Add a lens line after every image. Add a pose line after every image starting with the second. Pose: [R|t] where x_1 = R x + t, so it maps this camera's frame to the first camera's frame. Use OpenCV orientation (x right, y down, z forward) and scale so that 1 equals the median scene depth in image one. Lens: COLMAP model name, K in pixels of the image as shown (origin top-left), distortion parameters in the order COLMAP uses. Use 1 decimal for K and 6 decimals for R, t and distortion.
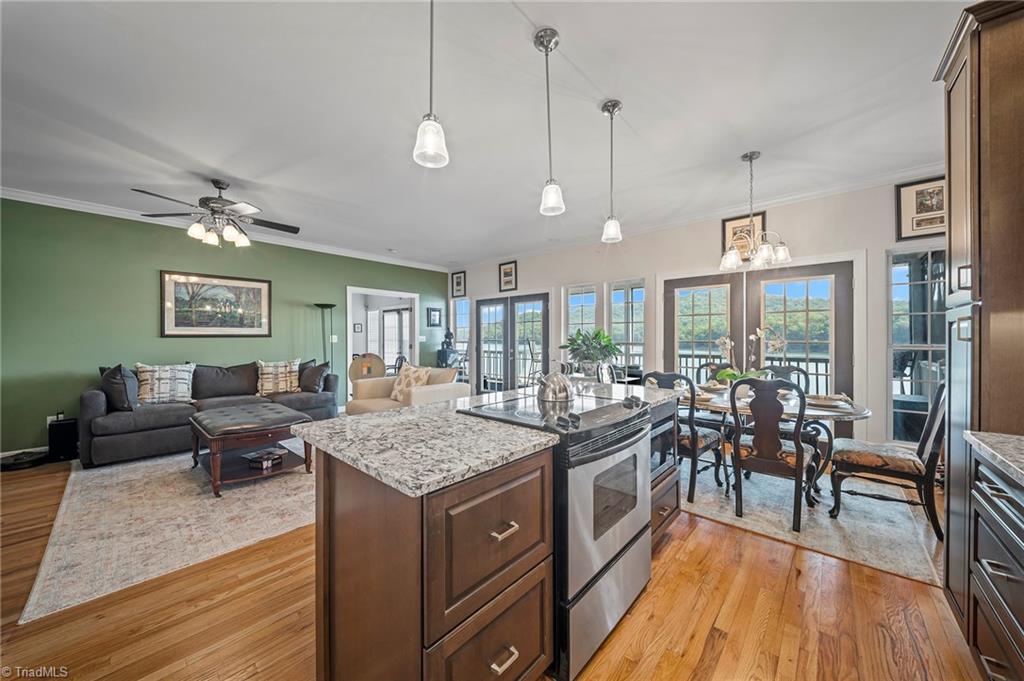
lens RADIAL K [[357.6, 0, 505.2], [0, 357.6, 342.5], [0, 0, 1]] dist [-0.001853, -0.001886]
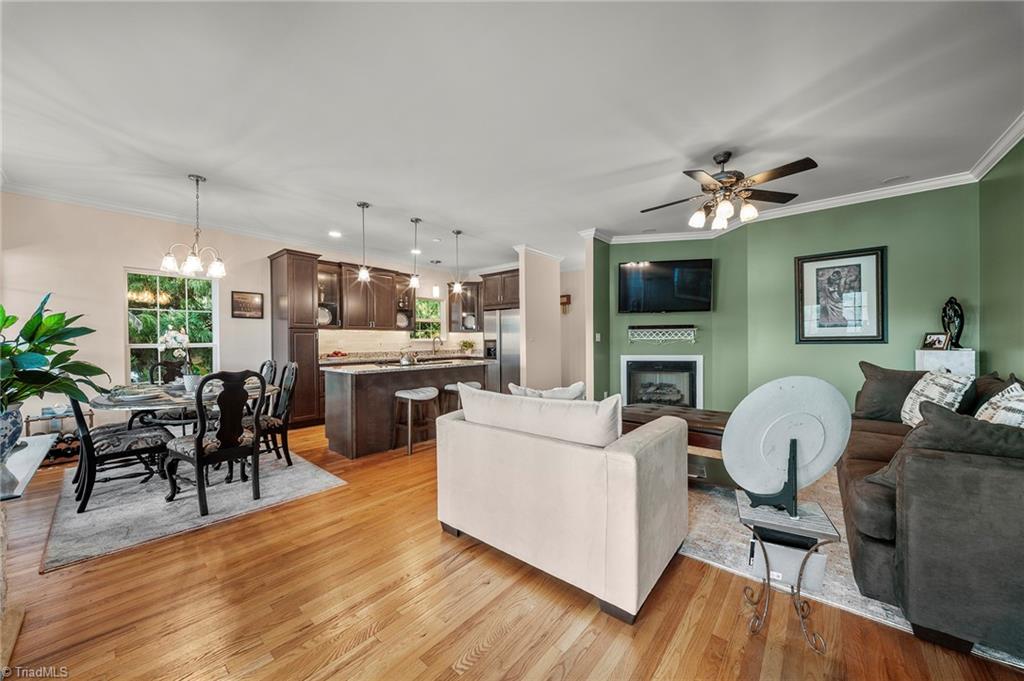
lens RADIAL K [[357.6, 0, 504.5], [0, 357.6, 344.6], [0, 0, 1]] dist [-0.001853, -0.001886]
pose [[-0.999370, 0.009625, -0.034164, -0.156282], [0.008876, 0.999718, 0.022029, -0.003522], [0.034366, 0.021712, -0.999173, 1.312285]]
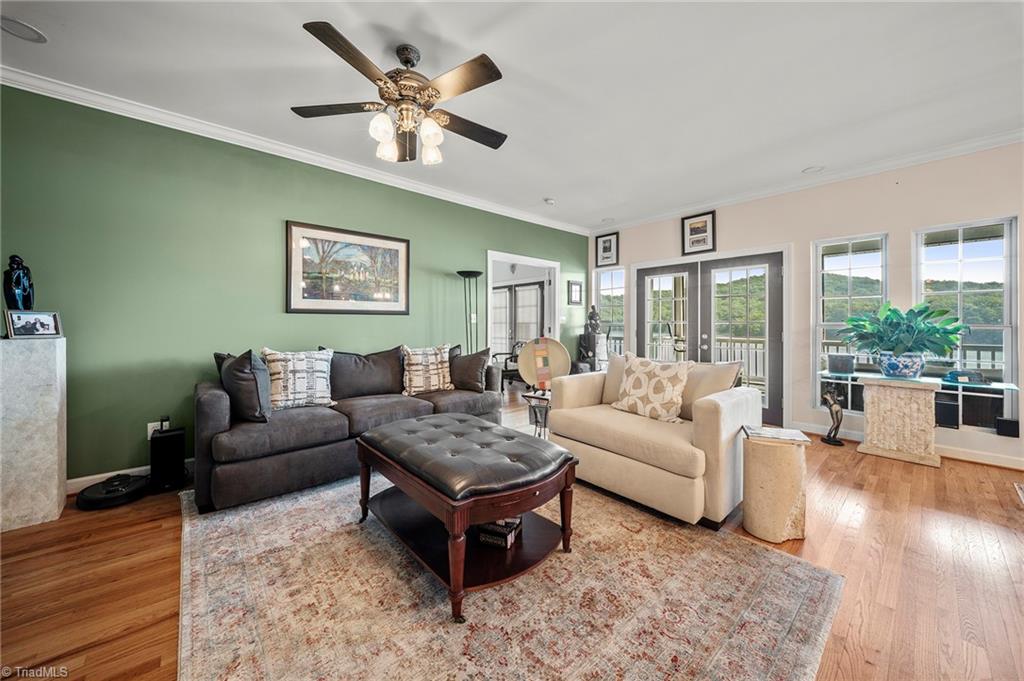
lens RADIAL K [[357.6, 0, 499.3], [0, 357.6, 326.5], [0, 0, 1]] dist [-0.001853, -0.001886]
pose [[0.992465, 0.004366, -0.122452, -0.404537], [-0.005040, 0.999974, -0.005196, 0.013912], [0.122426, 0.005774, 0.992461, 0.299575]]
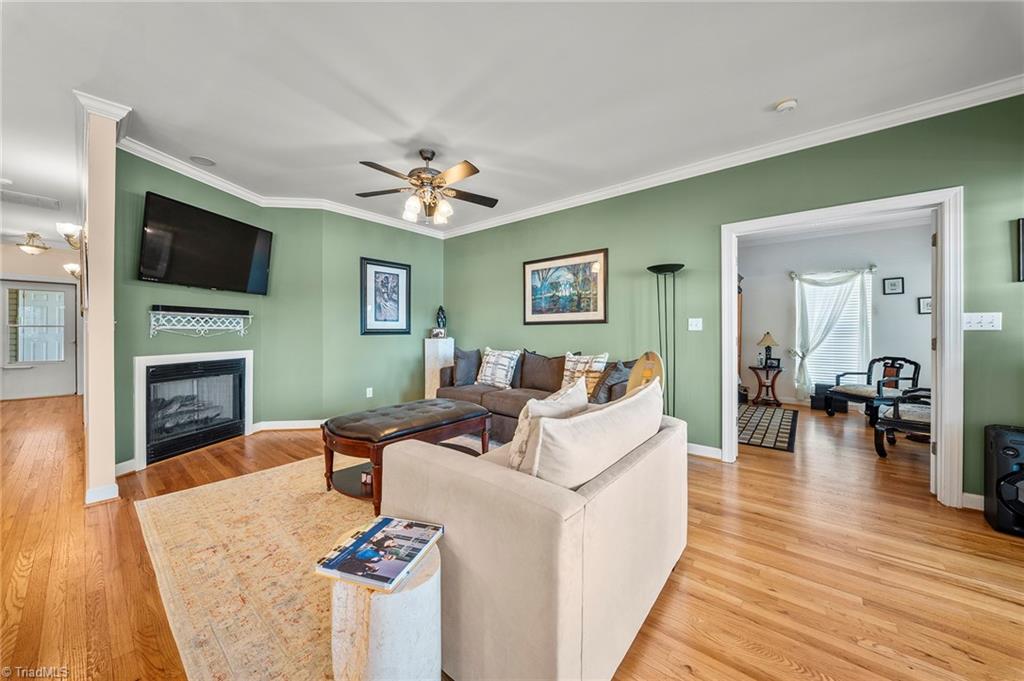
lens RADIAL K [[357.6, 0, 517.9], [0, 357.6, 331.8], [0, 0, 1]] dist [-0.001853, -0.001886]
pose [[0.056375, -0.000336, -0.998410, 0.091392], [-0.012718, 0.999919, -0.001054, 0.006944], [0.998329, 0.012758, 0.056367, 0.835292]]
